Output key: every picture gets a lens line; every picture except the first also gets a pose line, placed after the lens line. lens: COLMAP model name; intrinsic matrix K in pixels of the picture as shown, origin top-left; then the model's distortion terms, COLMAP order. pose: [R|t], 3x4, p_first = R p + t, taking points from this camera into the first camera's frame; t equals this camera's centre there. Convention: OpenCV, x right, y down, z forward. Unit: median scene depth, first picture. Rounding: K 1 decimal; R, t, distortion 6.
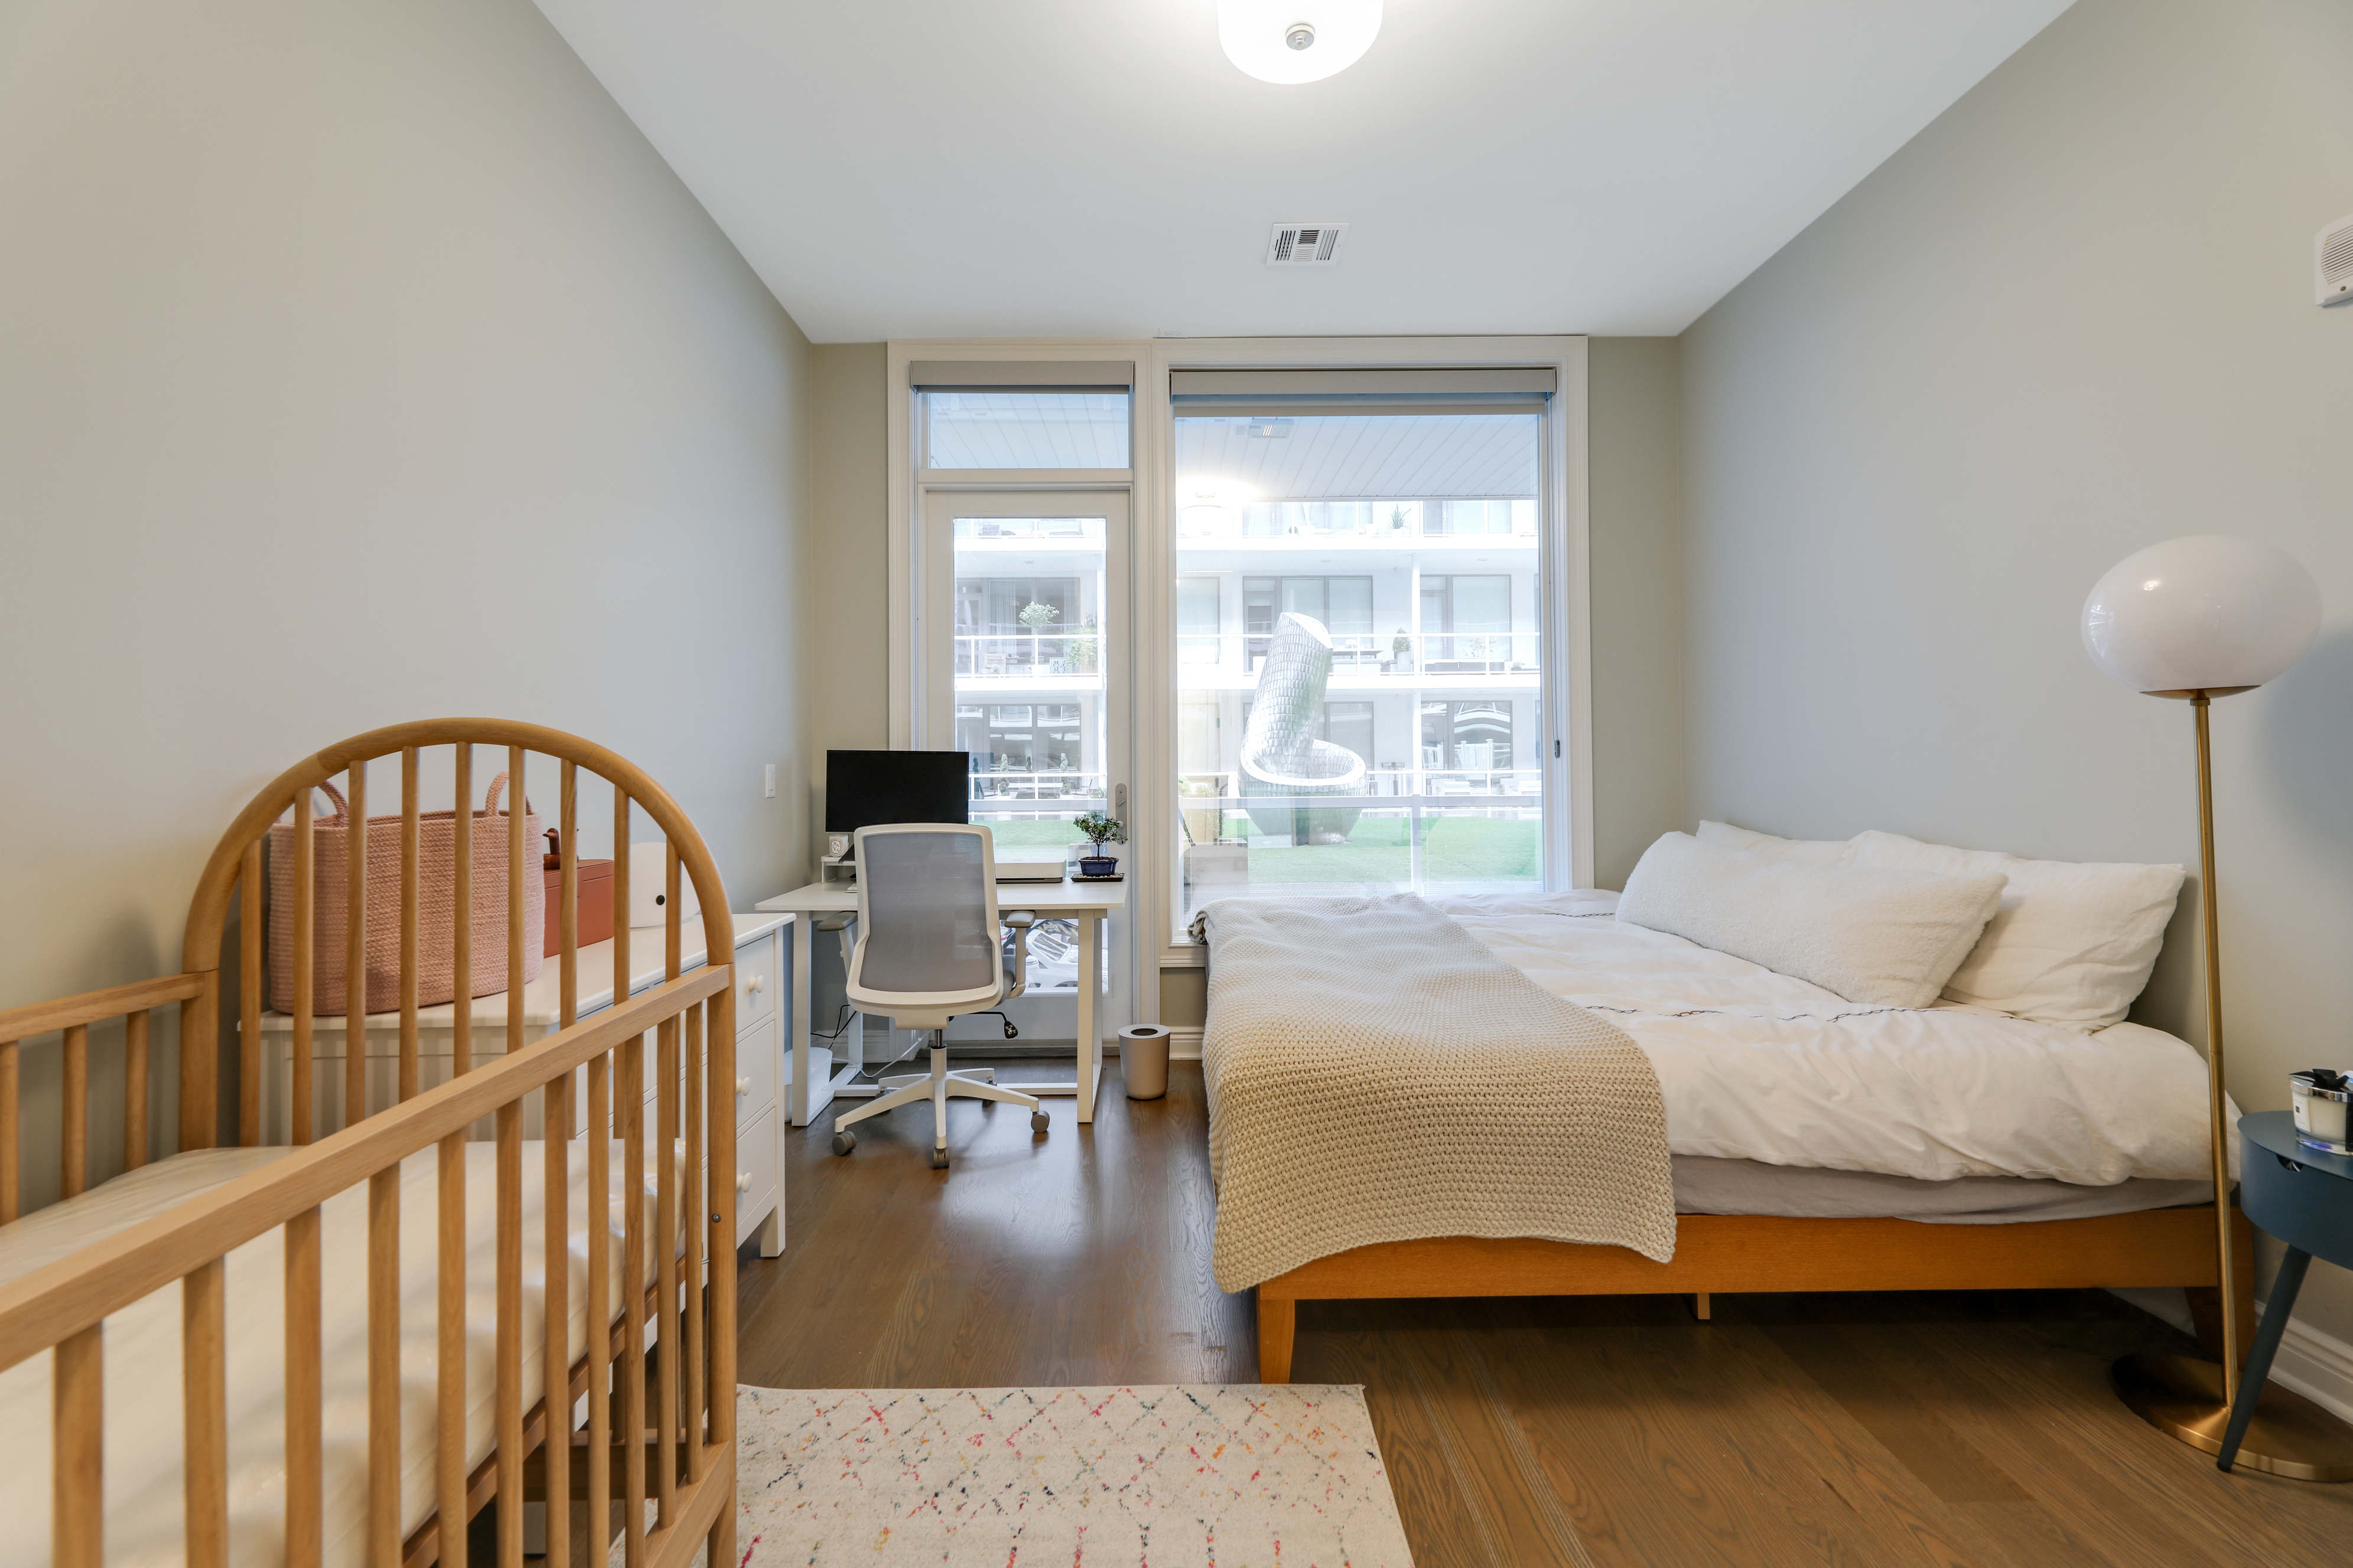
lens RADIAL K [[957.4, 0, 1173.1], [0, 957.4, 736.9], [0, 0, 1]] dist [0.004447, 0.000279]
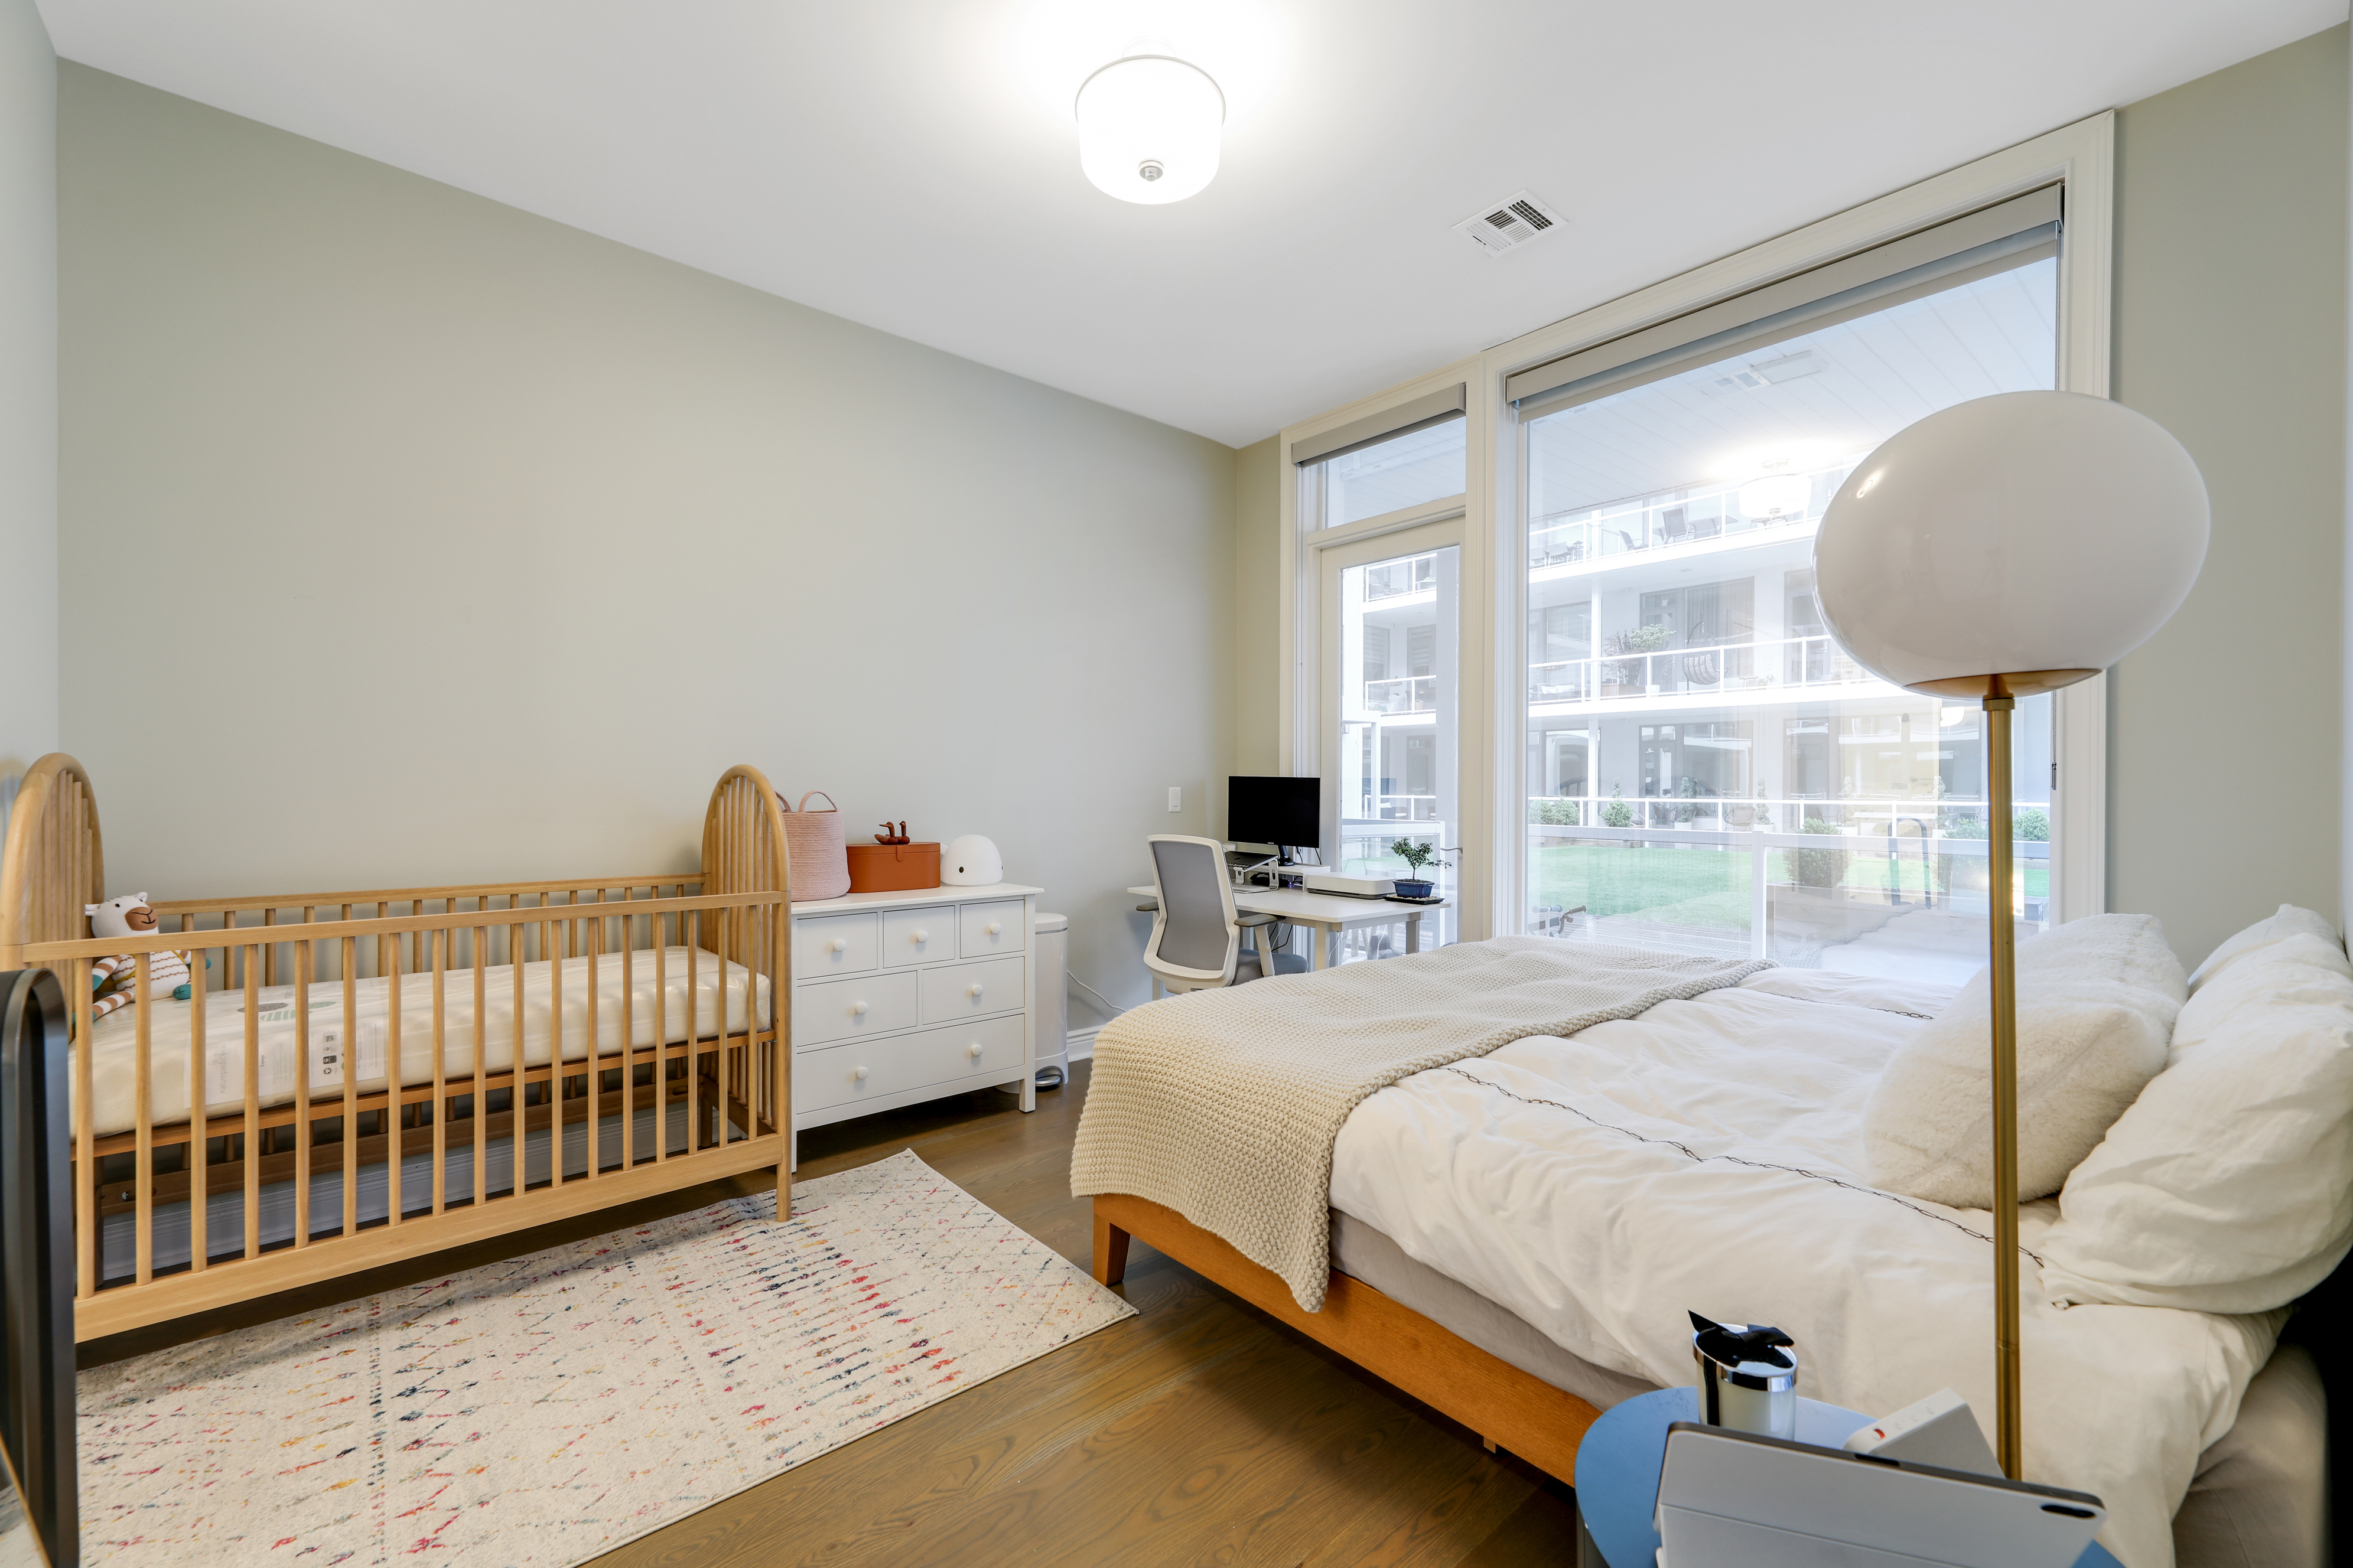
lens RADIAL K [[960.7, 0, 1174.7], [0, 960.7, 779.4], [0, 0, 1]] dist [0.012816, -0.003849]
pose [[0.639390, 0.002947, -0.768877, 0.653207], [0.013739, 0.999789, 0.015257, -0.003313], [0.768760, -0.020319, 0.639215, 0.158519]]
